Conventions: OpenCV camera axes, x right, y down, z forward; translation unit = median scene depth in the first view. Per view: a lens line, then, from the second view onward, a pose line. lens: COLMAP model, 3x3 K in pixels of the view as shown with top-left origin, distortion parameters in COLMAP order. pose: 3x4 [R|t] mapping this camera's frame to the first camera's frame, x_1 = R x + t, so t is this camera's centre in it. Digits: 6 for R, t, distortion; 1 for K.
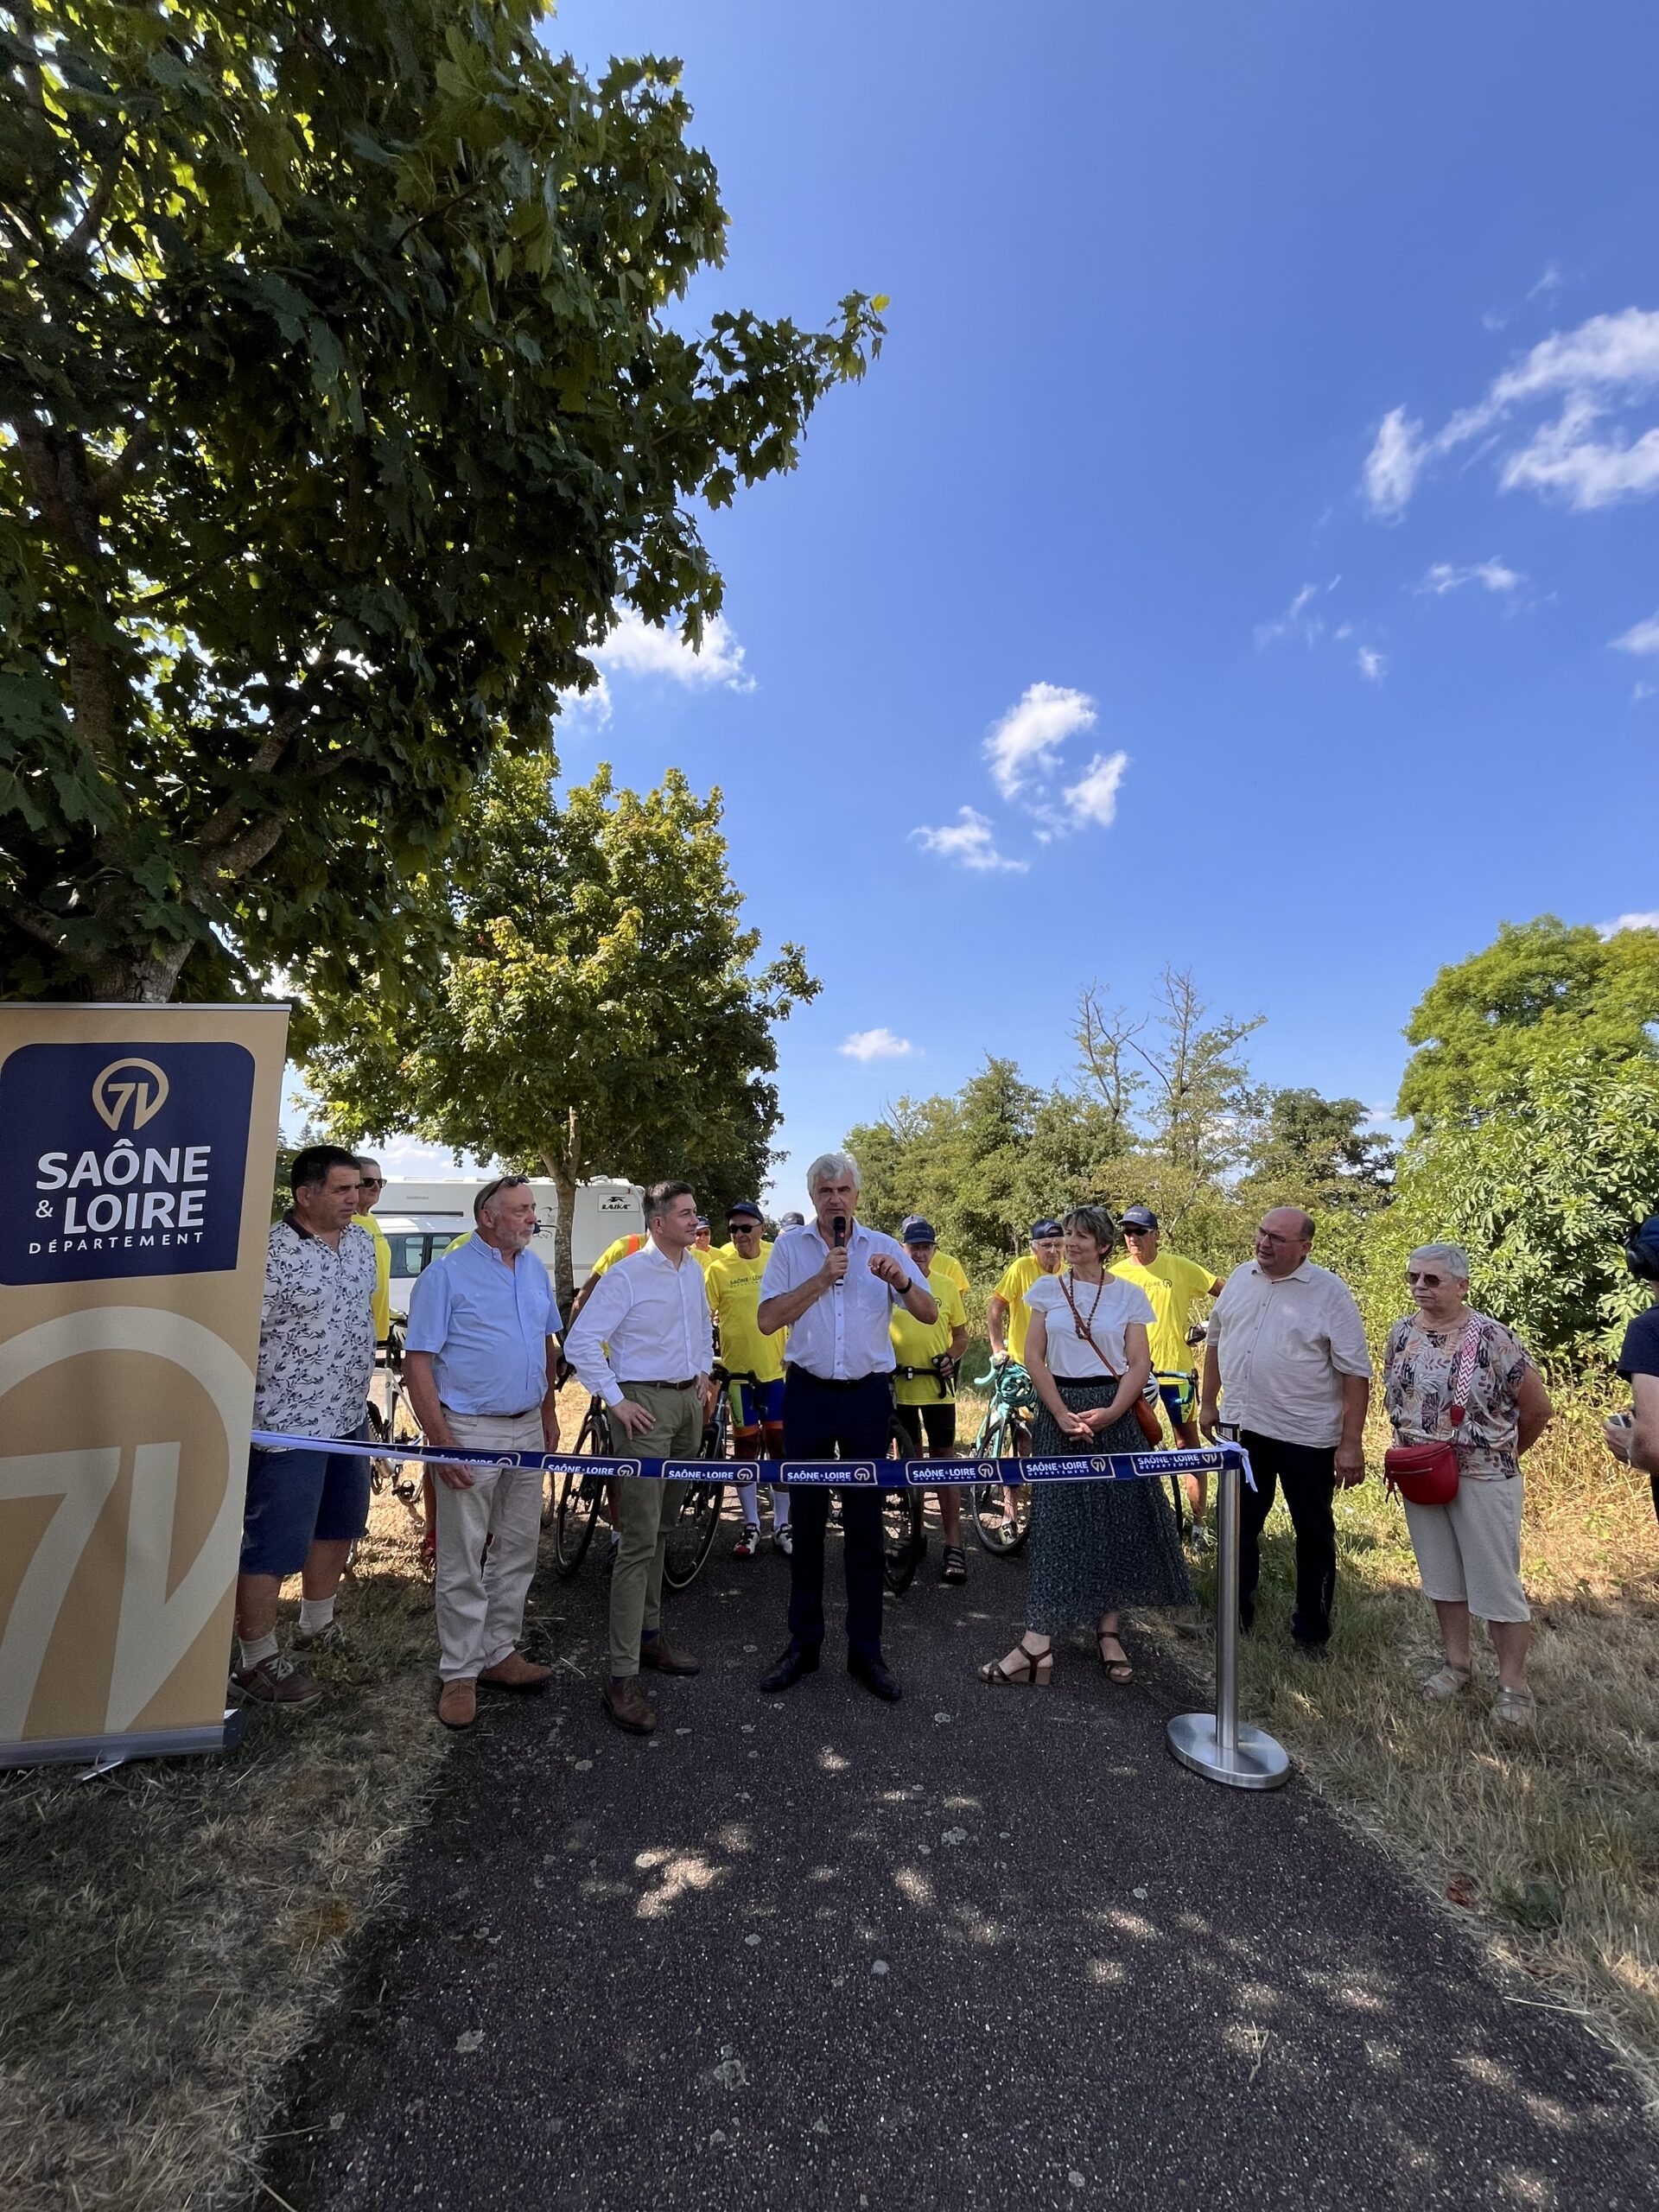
lens RADIAL K [[852.3, 0, 808.5], [0, 852.3, 1111.9], [0, 0, 1]] dist [-0.002962, 0.000303]
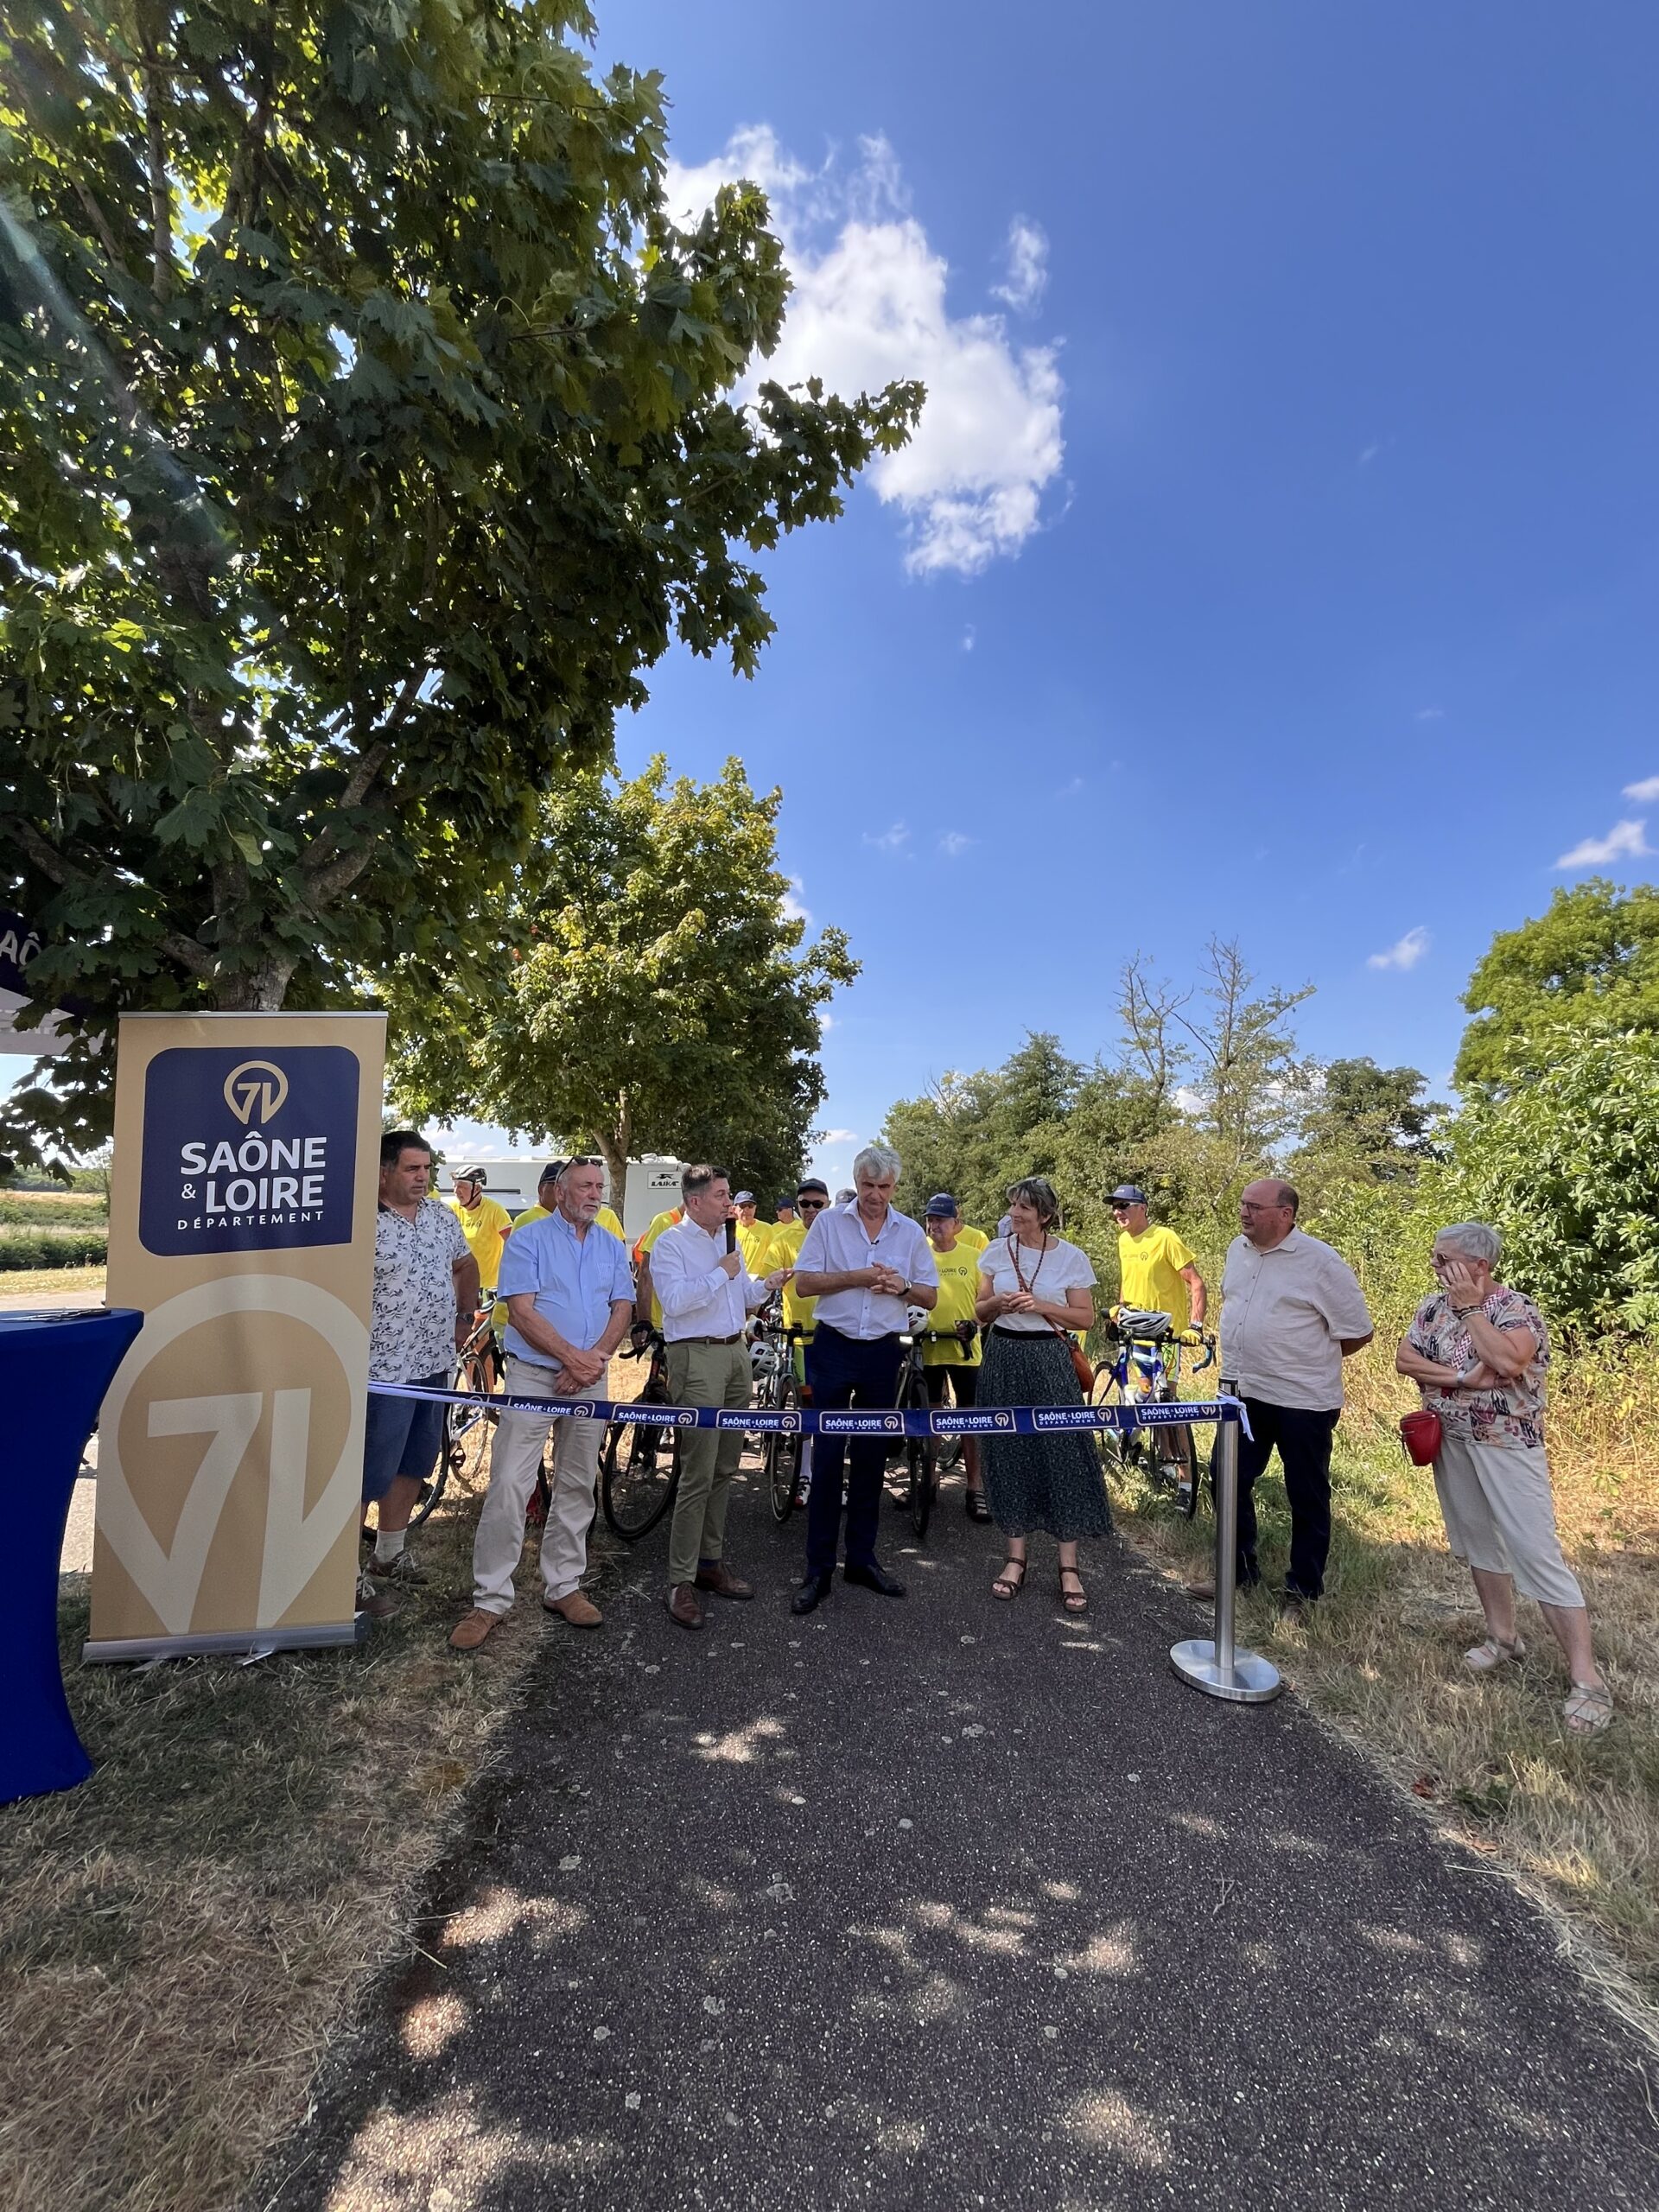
lens RADIAL K [[852.3, 0, 832.0], [0, 852.3, 1104.7], [0, 0, 1]] dist [-0.002962, 0.000303]
pose [[0.999654, -0.007290, -0.025275, 0.013614], [0.007828, 0.999743, 0.021259, -0.020193], [0.025113, -0.021449, 0.999454, -0.125952]]
